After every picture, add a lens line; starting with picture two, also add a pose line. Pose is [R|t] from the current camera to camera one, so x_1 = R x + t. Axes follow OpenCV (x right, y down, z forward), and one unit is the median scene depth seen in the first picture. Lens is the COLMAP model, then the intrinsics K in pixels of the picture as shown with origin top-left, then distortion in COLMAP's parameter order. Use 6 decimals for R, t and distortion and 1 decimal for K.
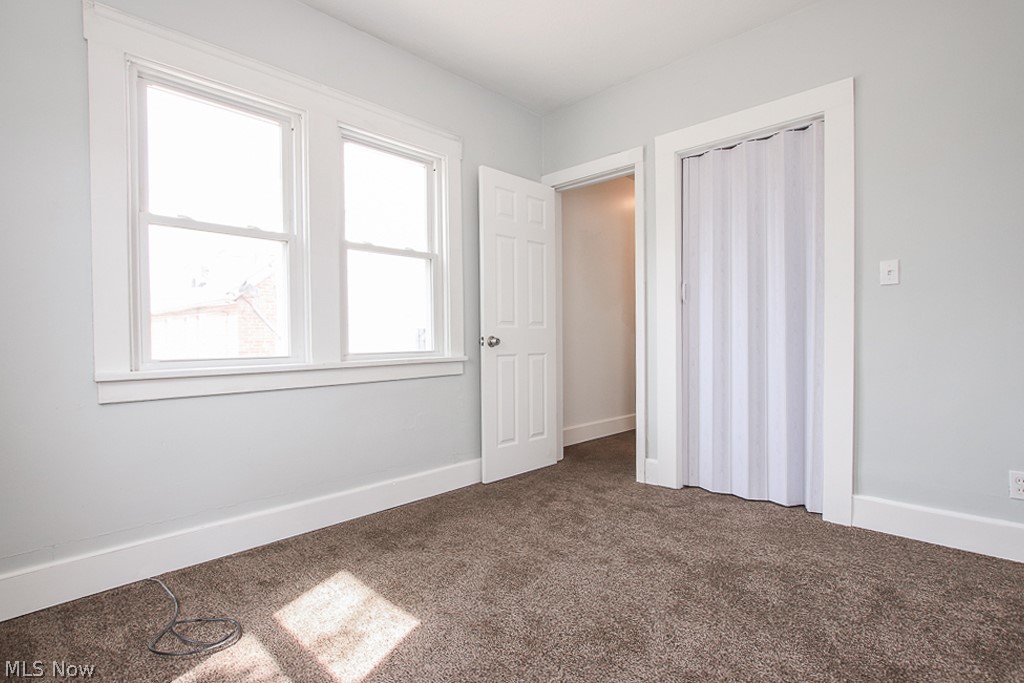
lens RADIAL K [[493.2, 0, 506.5], [0, 493.2, 344.9], [0, 0, 1]] dist [-0.011930, 0.000722]
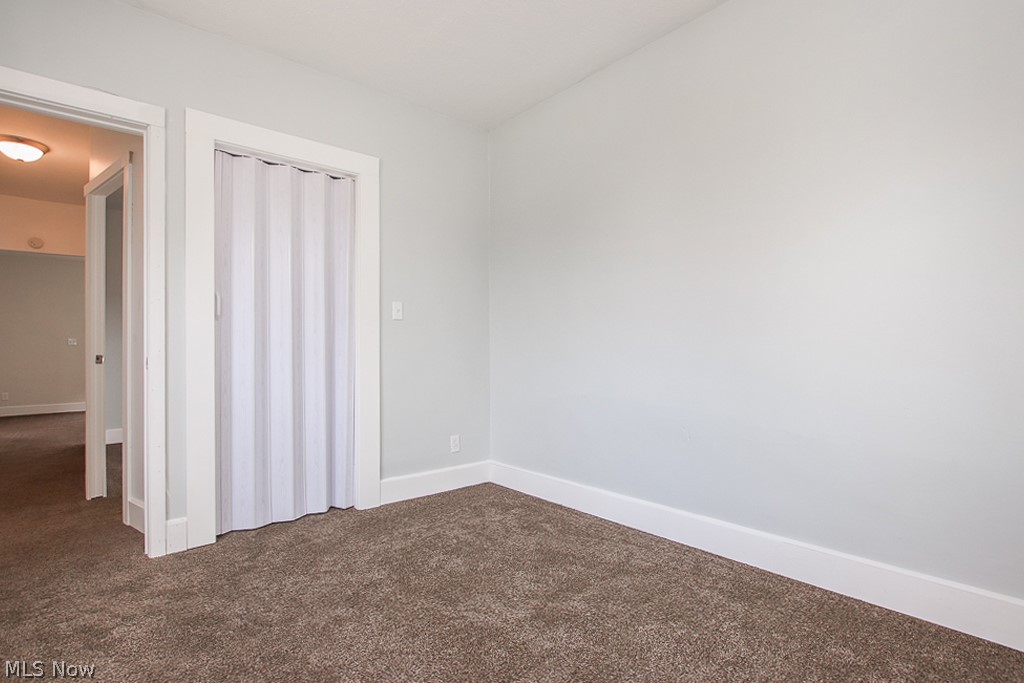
lens RADIAL K [[493.2, 0, 507.7], [0, 493.2, 344.9], [0, 0, 1]] dist [-0.011930, 0.000722]
pose [[0.094044, 0.023250, 0.995297, -0.511178], [0.023360, 0.999401, -0.025553, -0.007598], [-0.995294, 0.025653, 0.093445, 0.499776]]
